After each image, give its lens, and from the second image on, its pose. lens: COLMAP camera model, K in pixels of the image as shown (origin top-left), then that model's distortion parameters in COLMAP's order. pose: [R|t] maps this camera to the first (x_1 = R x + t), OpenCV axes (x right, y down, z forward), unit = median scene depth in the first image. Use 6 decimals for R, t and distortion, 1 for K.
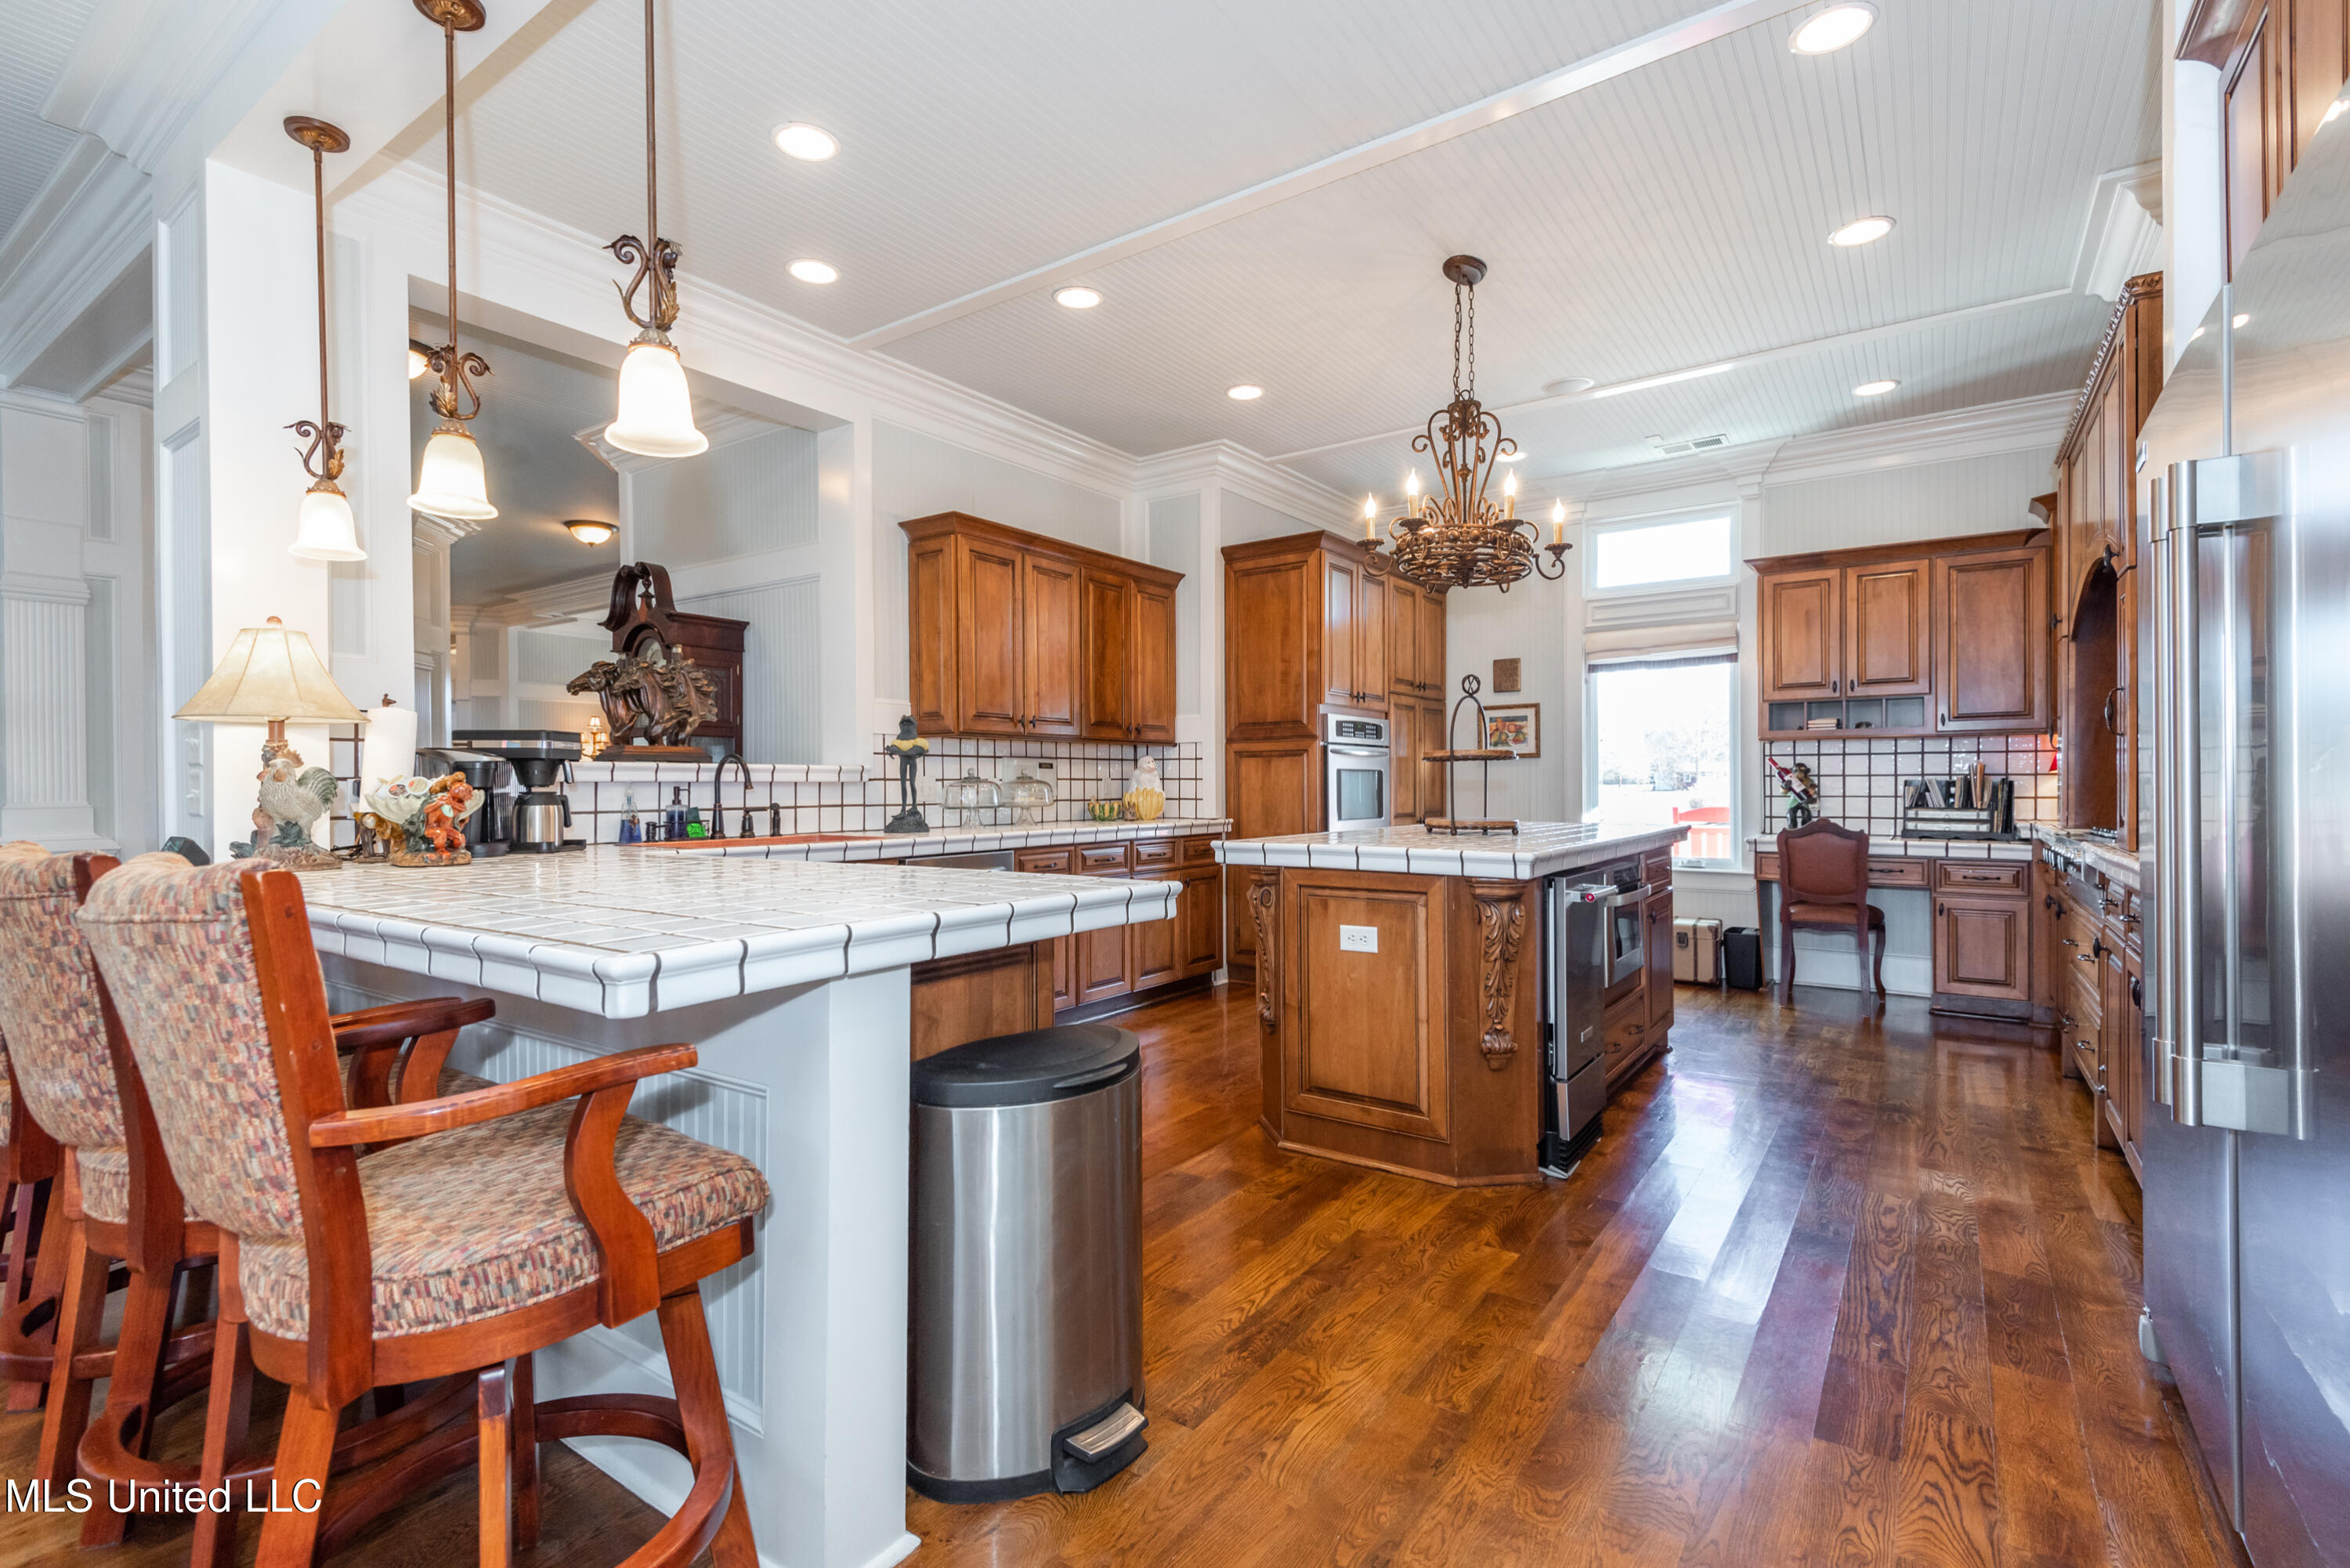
lens RADIAL K [[1082.6, 0, 1167.2], [0, 1082.6, 784.4], [0, 0, 1]] dist [0.011105, -0.003734]
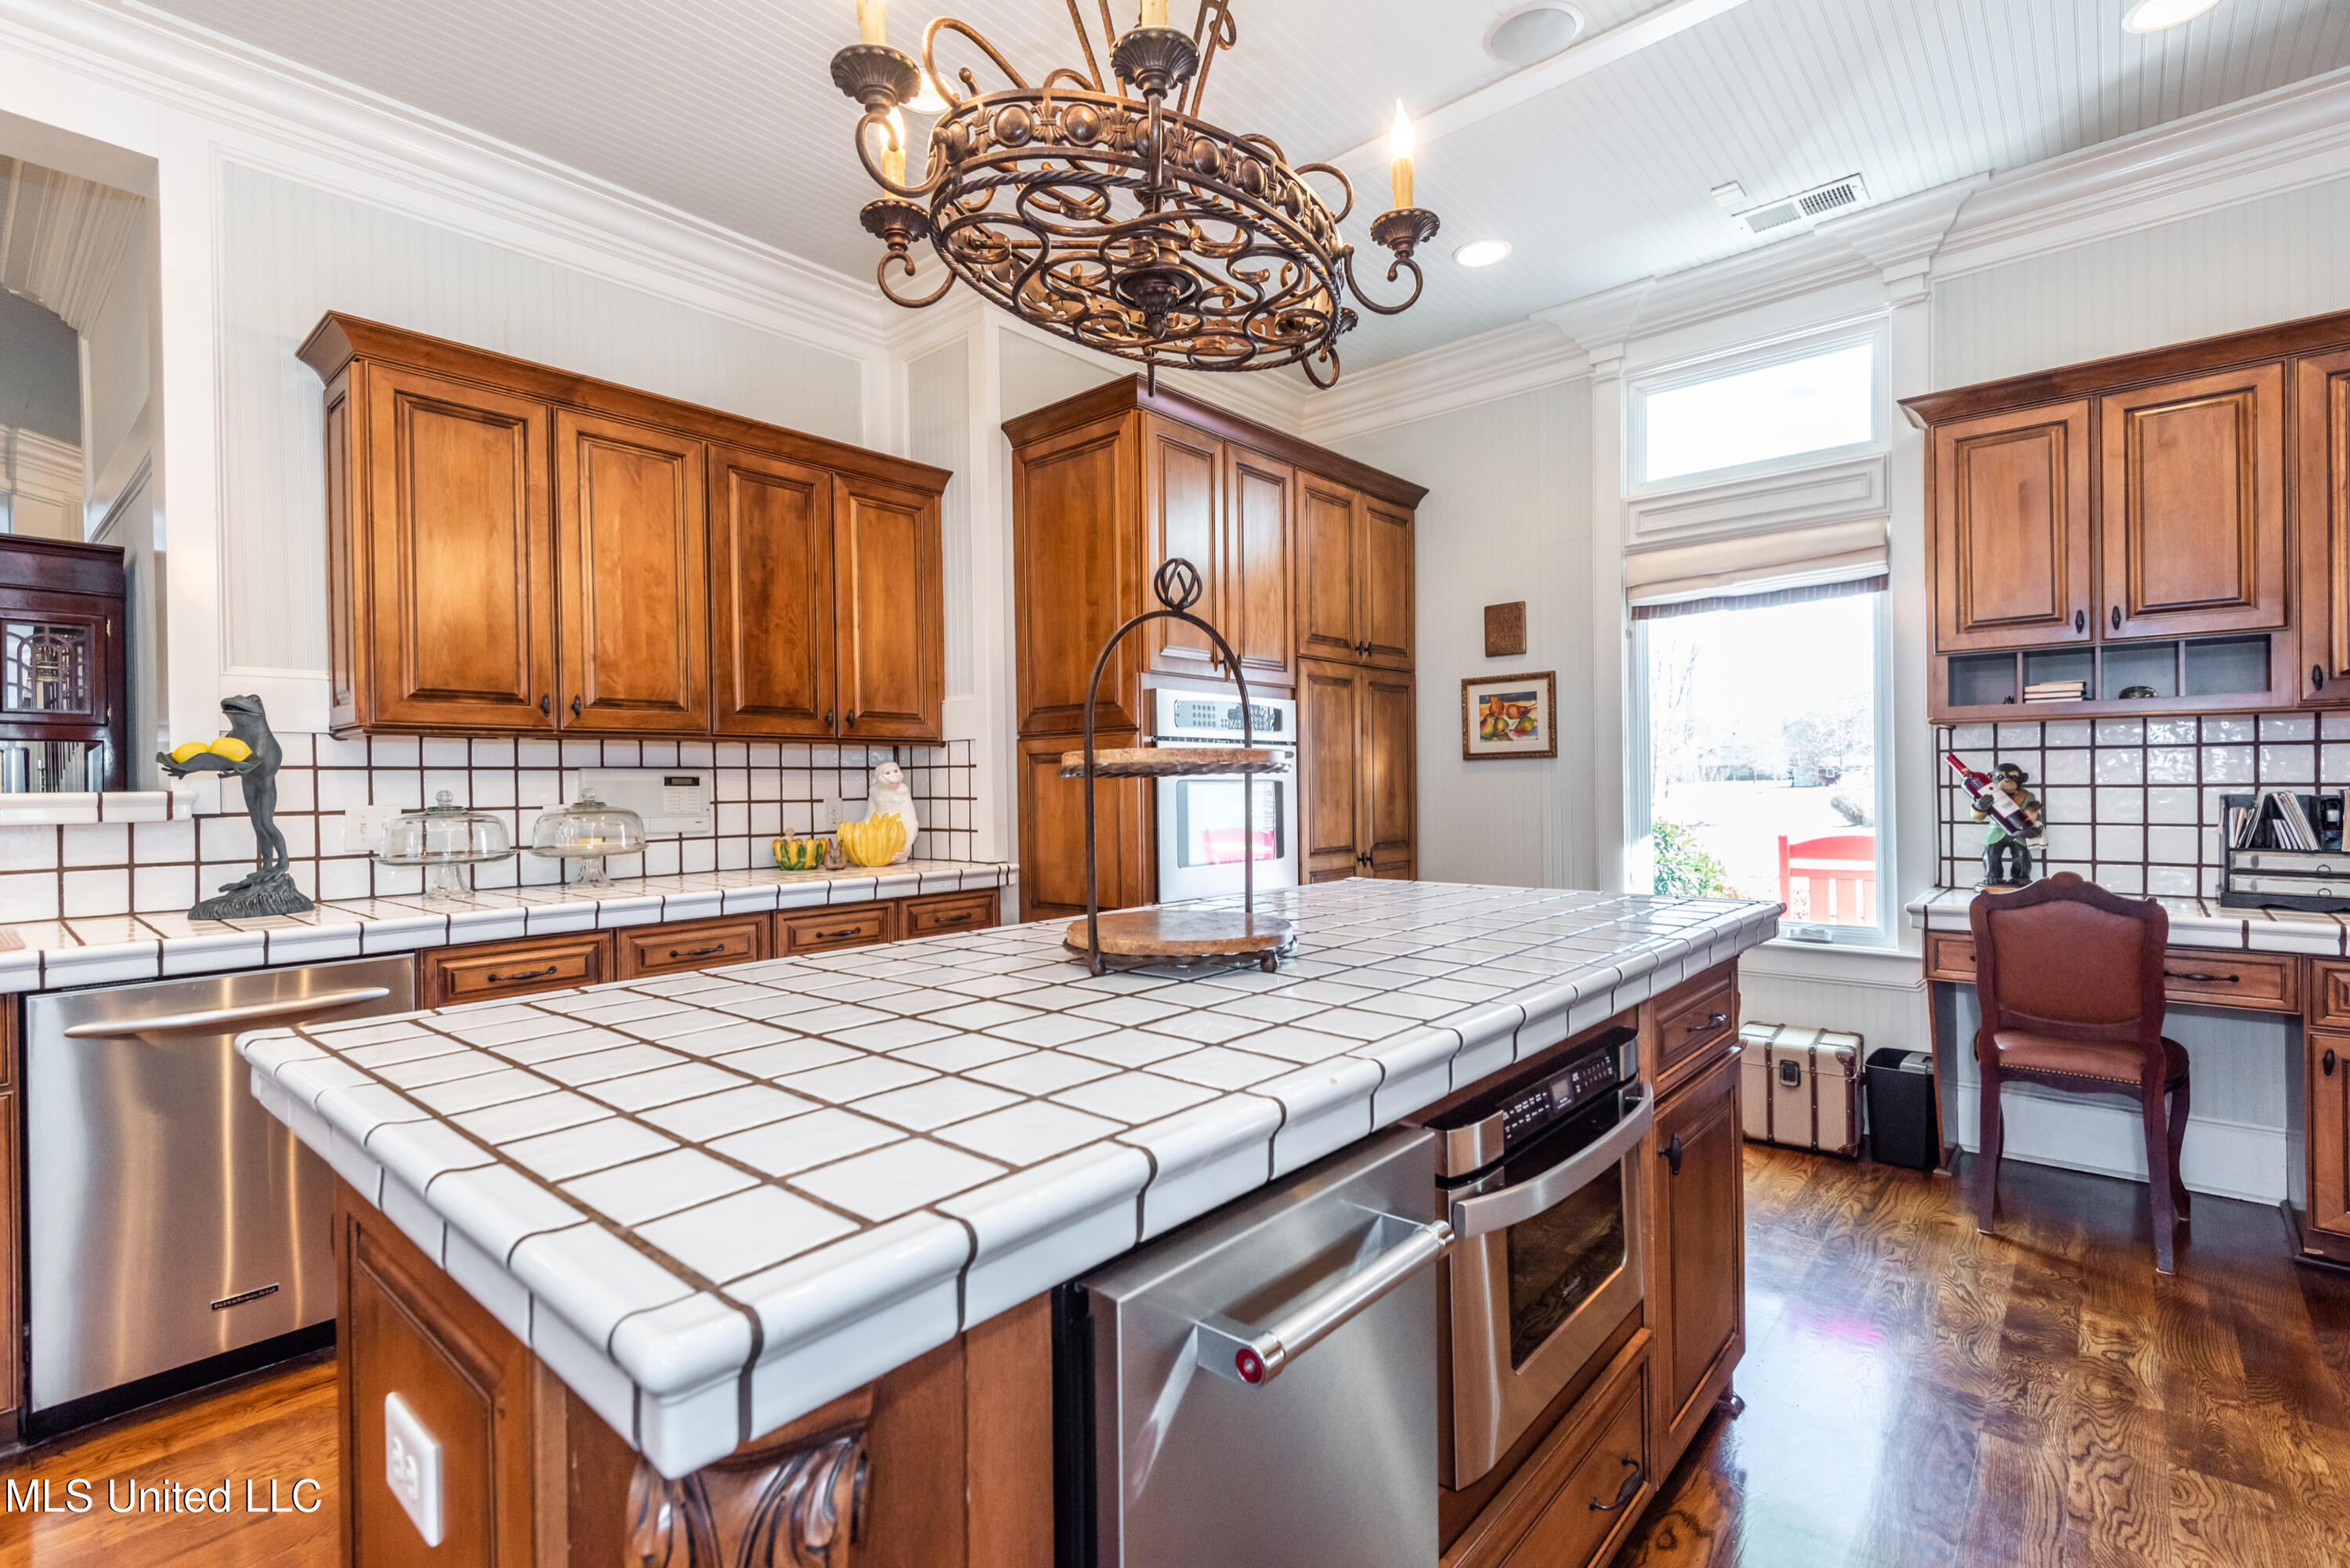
lens RADIAL K [[1082.6, 0, 1181.9], [0, 1082.6, 781.9], [0, 0, 1]] dist [0.011105, -0.003734]
pose [[0.995715, -0.008370, -0.092095, 0.213564], [0.008230, 0.999964, -0.001895, -0.013011], [0.092108, 0.001129, 0.995748, 0.407674]]
